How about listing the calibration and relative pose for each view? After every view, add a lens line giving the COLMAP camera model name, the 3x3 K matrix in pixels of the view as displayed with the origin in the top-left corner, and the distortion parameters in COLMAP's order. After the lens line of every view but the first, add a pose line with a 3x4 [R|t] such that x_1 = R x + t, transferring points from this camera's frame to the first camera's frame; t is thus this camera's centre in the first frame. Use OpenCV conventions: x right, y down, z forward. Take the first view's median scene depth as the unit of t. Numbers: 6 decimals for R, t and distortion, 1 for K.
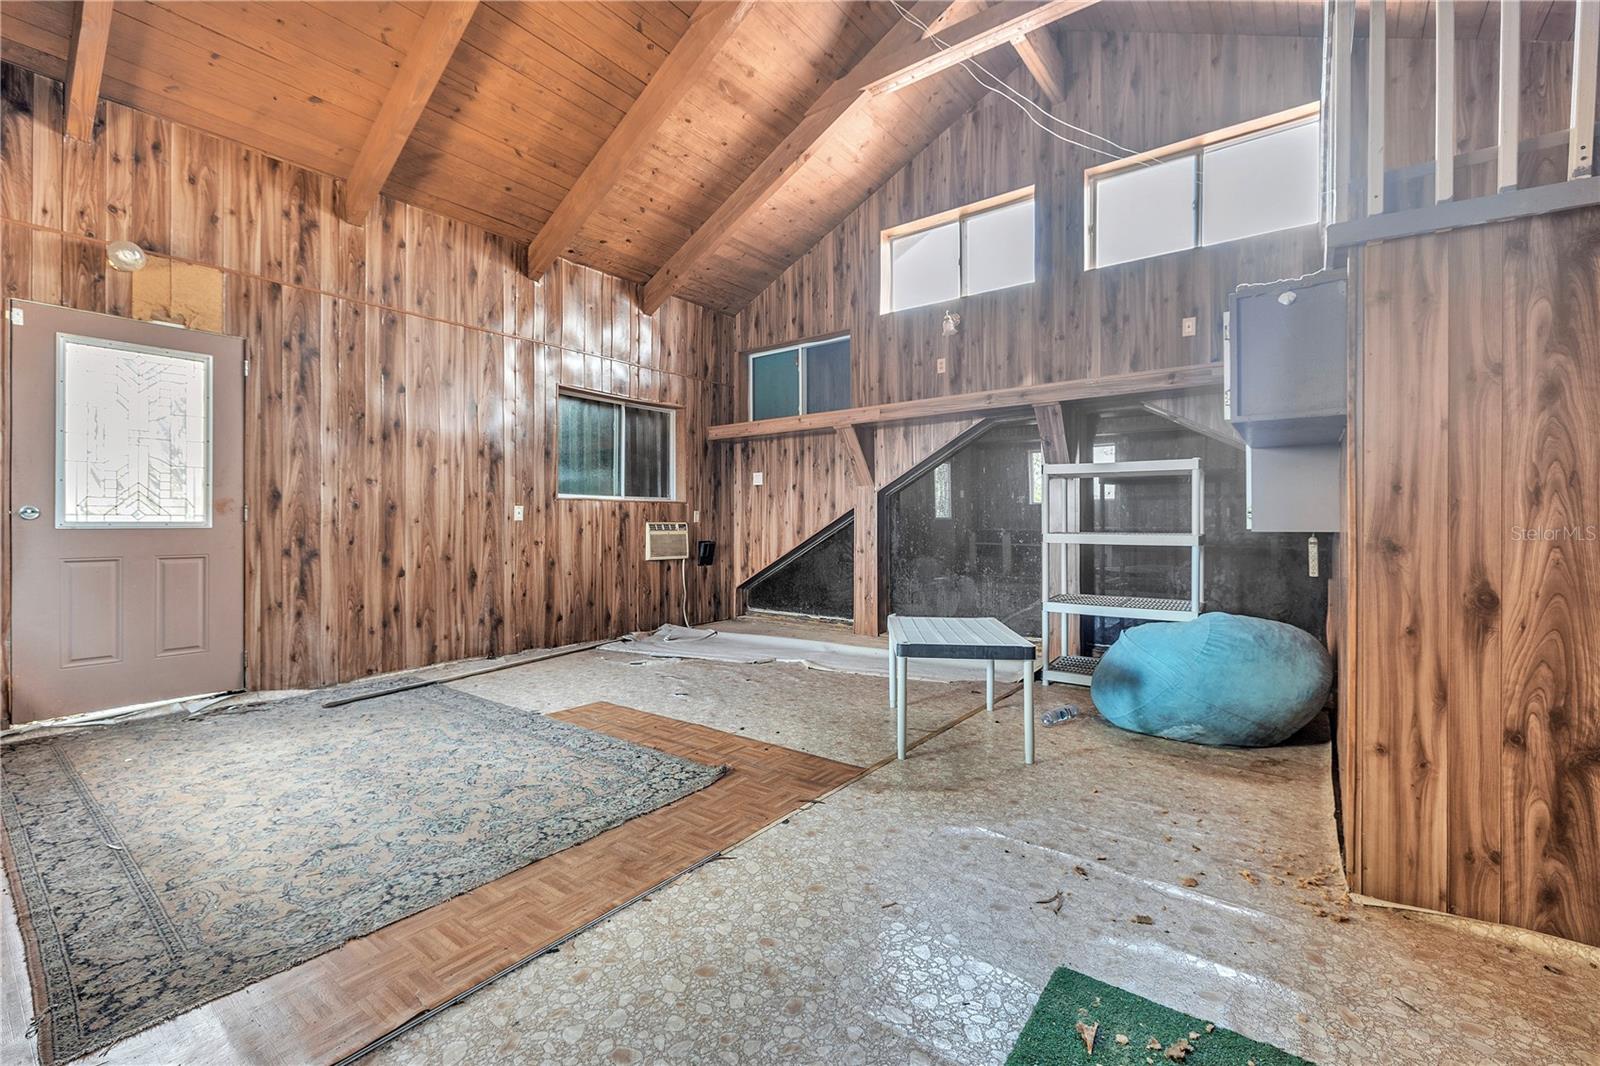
lens RADIAL K [[677.7, 0, 795.8], [0, 677.7, 522.8], [0, 0, 1]] dist [-0.001546, -0.000251]
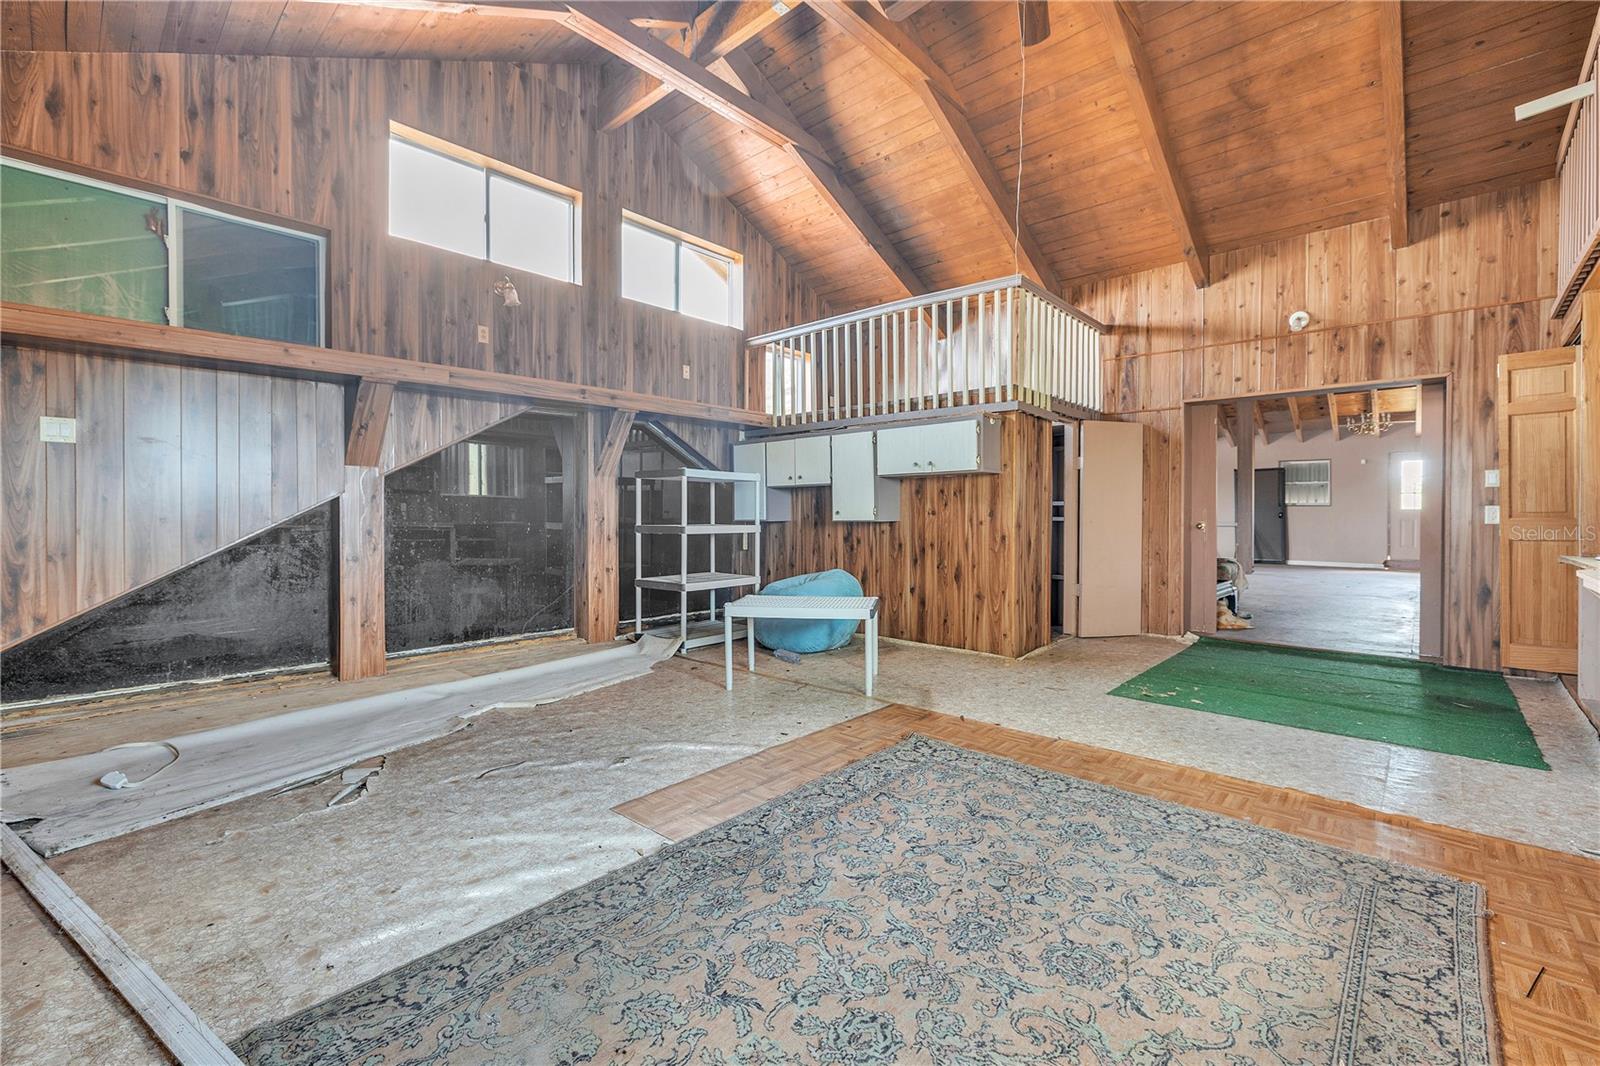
lens RADIAL K [[677.7, 0, 797.2], [0, 677.7, 524.7], [0, 0, 1]] dist [-0.001546, -0.000251]
pose [[0.086494, -0.016525, 0.996115, -1.113042], [0.002586, 0.999863, 0.016362, -0.008160], [-0.996249, 0.001161, 0.086525, 0.974350]]
